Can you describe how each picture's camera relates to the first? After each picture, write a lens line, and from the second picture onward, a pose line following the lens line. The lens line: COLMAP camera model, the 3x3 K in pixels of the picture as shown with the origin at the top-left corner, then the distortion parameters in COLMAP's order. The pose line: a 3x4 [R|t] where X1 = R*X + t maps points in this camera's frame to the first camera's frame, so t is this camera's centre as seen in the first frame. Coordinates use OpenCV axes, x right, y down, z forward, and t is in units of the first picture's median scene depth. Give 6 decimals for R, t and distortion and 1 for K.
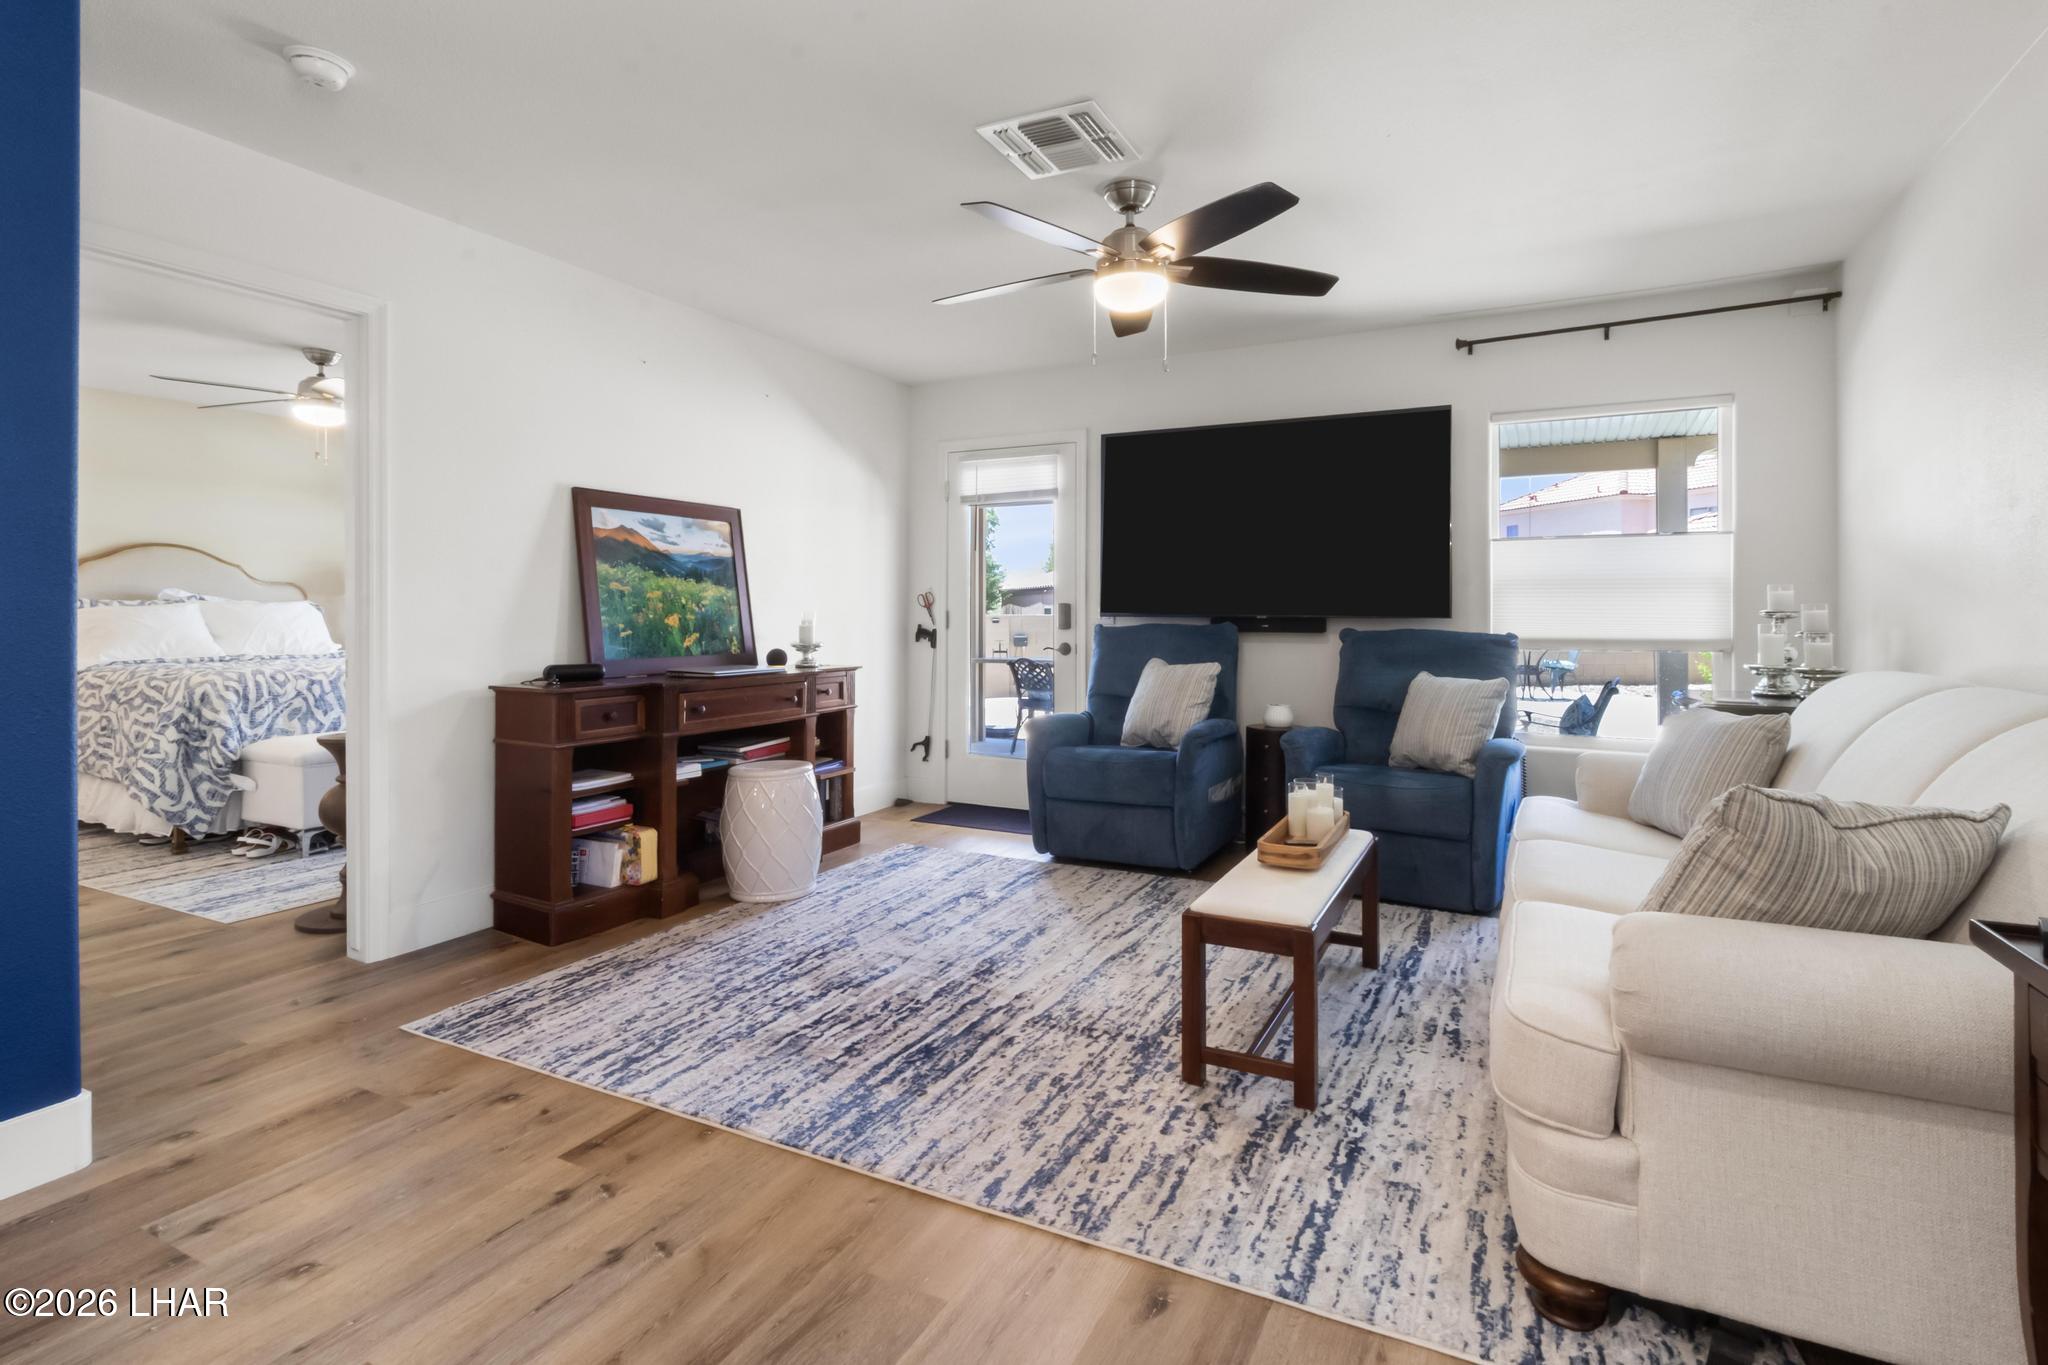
lens RADIAL K [[993.8, 0, 1026.3], [0, 993.8, 577.3], [0, 0, 1]] dist [0.007384, -0.000021]
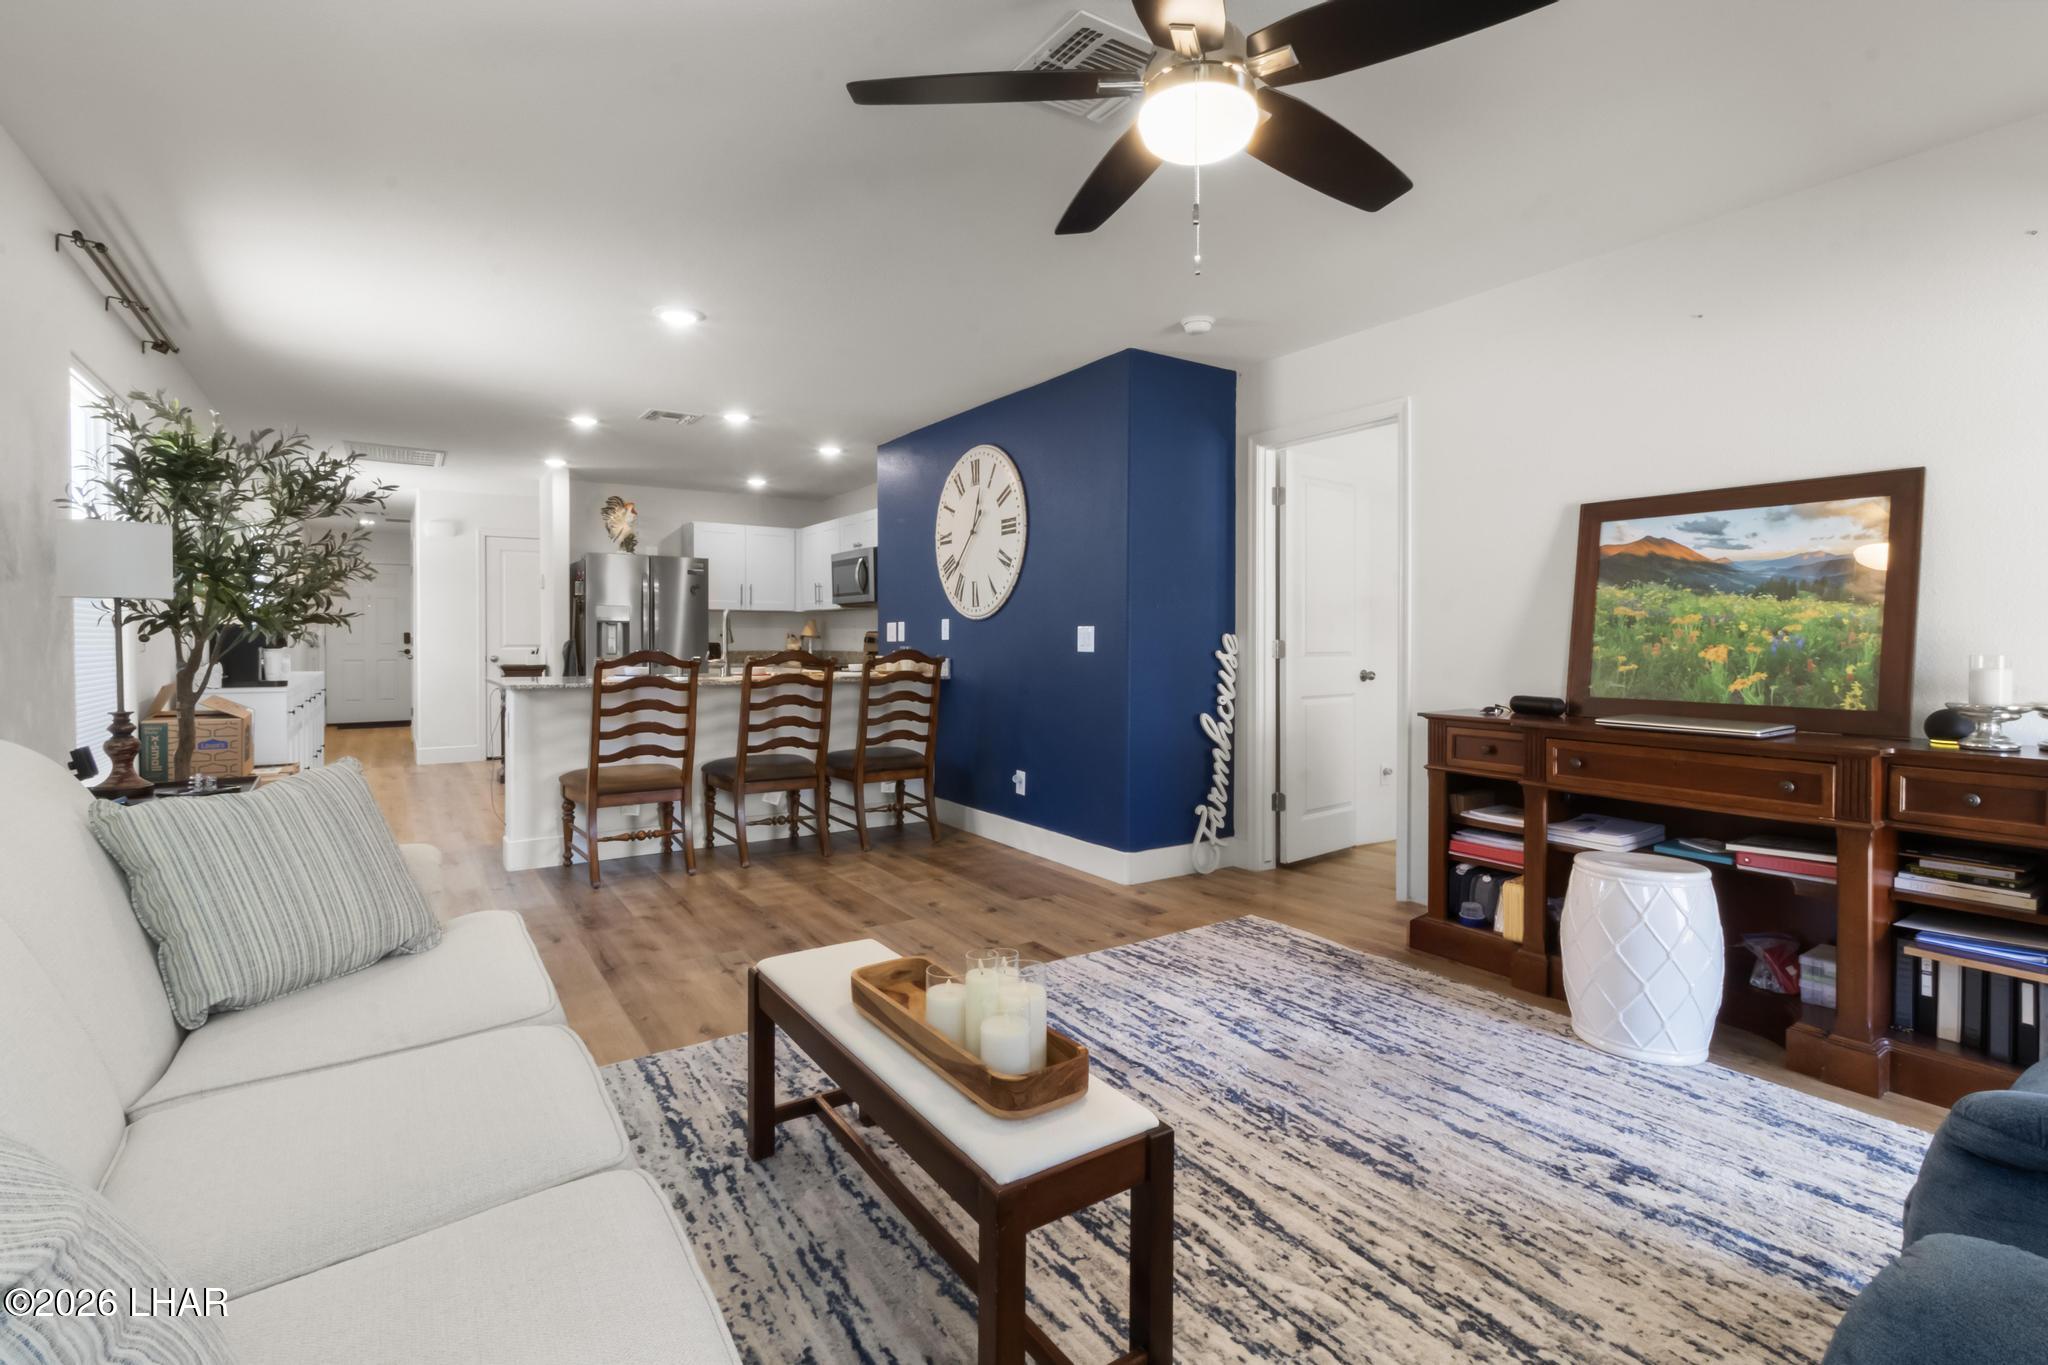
lens RADIAL K [[952.2, 0, 1029.9], [0, 952.2, 649.4], [0, 0, 1]] dist [0.002211, 0.000340]
pose [[-0.485916, 0.007170, -0.873976, 0.778448], [0.031275, 0.999469, -0.009189, 0.046779], [0.873446, -0.031799, -0.485882, 1.375167]]
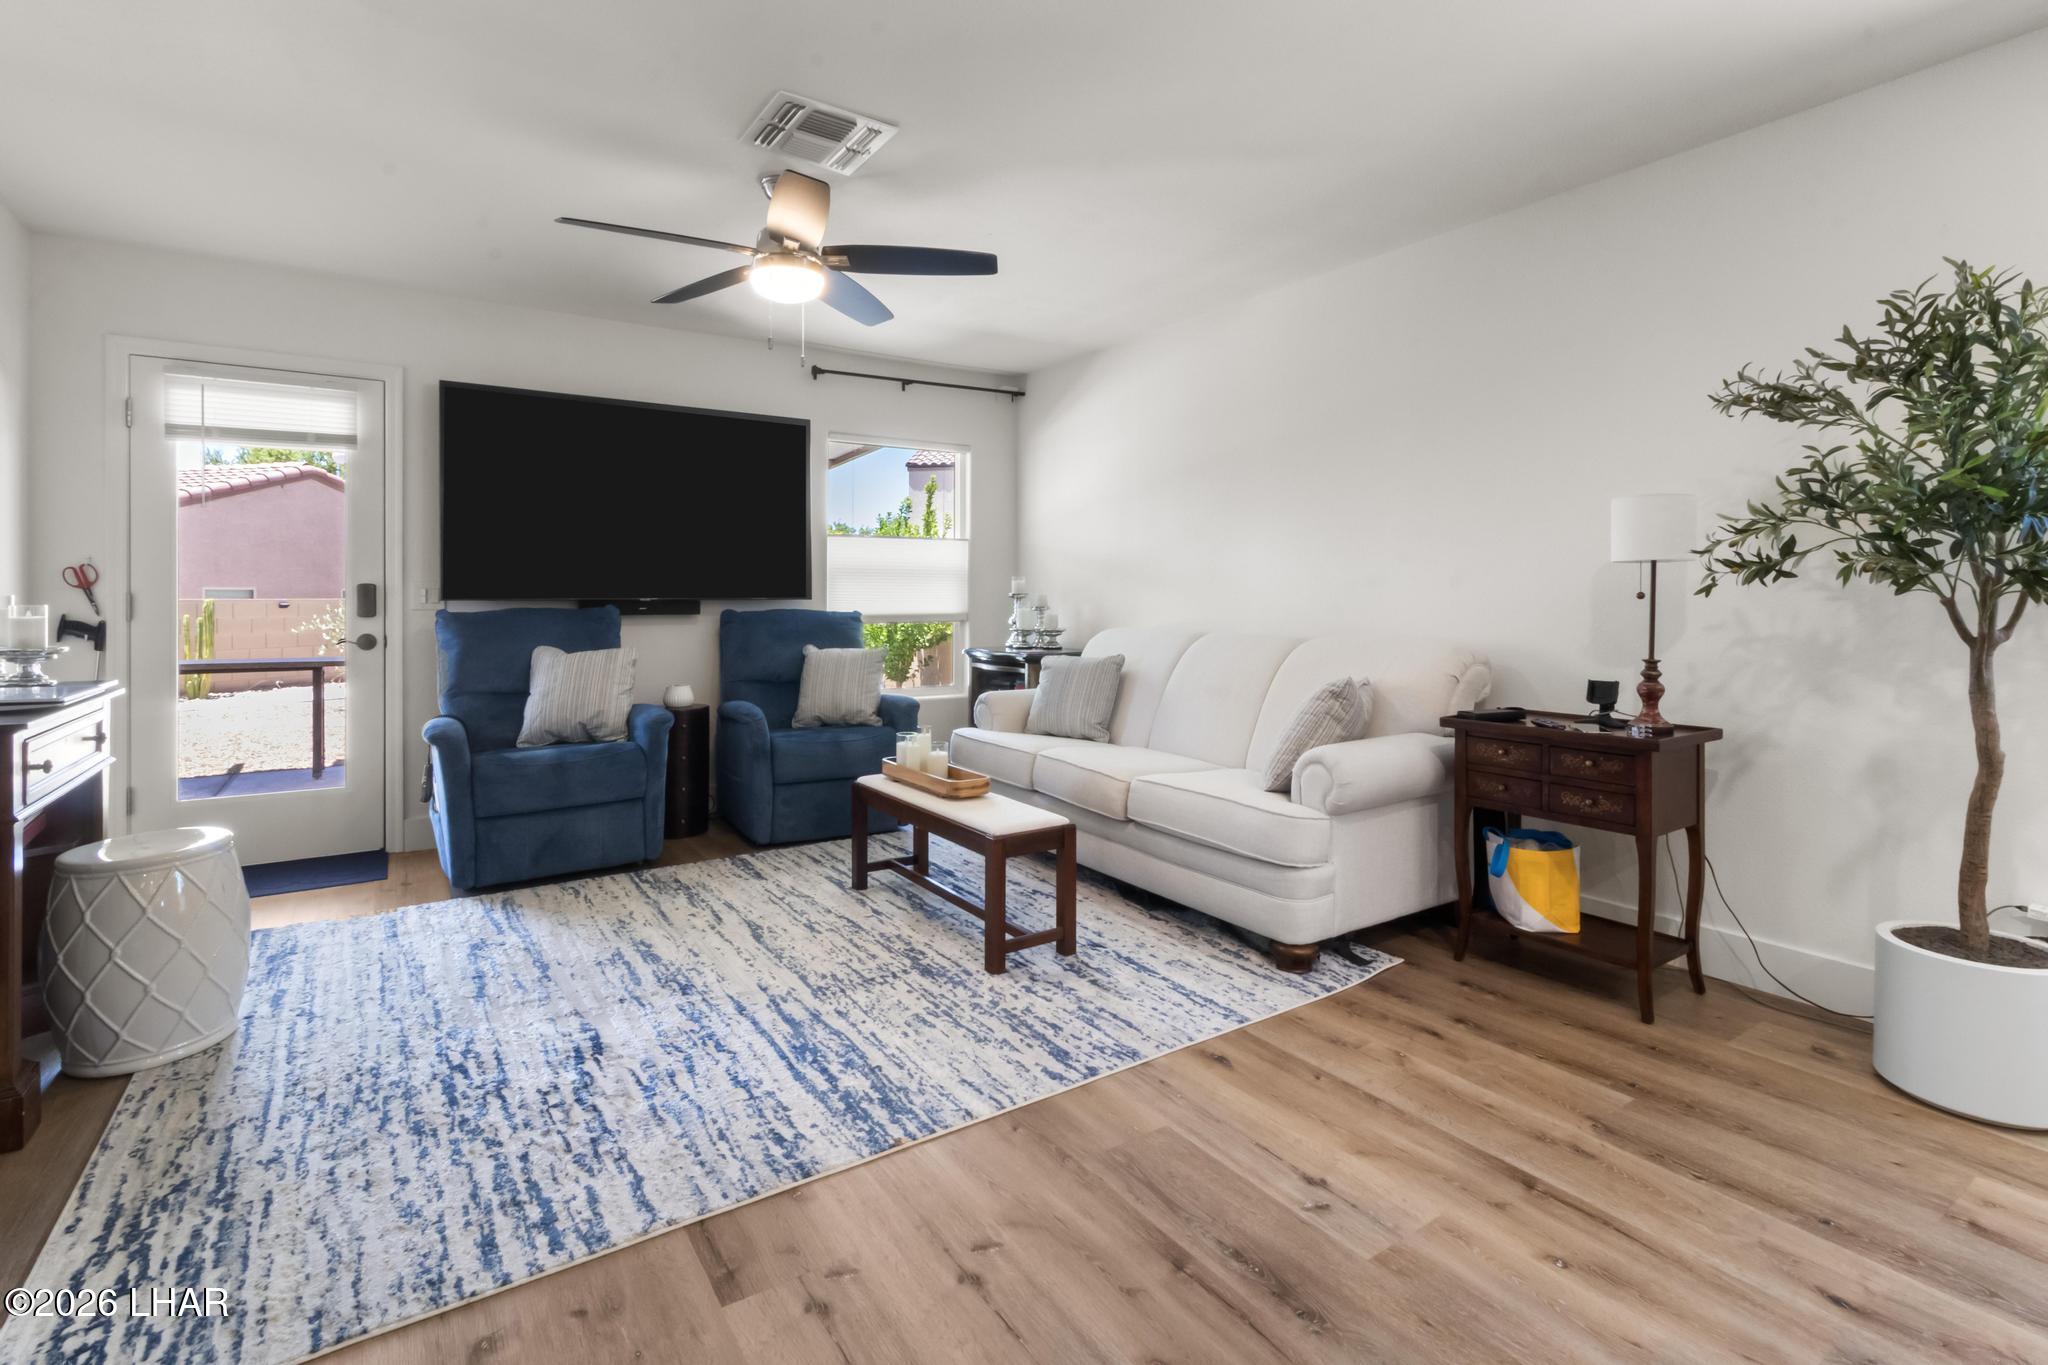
lens RADIAL K [[972.2, 0, 1037.5], [0, 972.2, 595.7], [0, 0, 1]] dist [0.004966, 0.000465]
pose [[0.480238, -0.001603, 0.877137, -0.751920], [-0.033318, 0.999243, 0.020068, 0.005277], [-0.876505, -0.038862, 0.479821, 0.328971]]
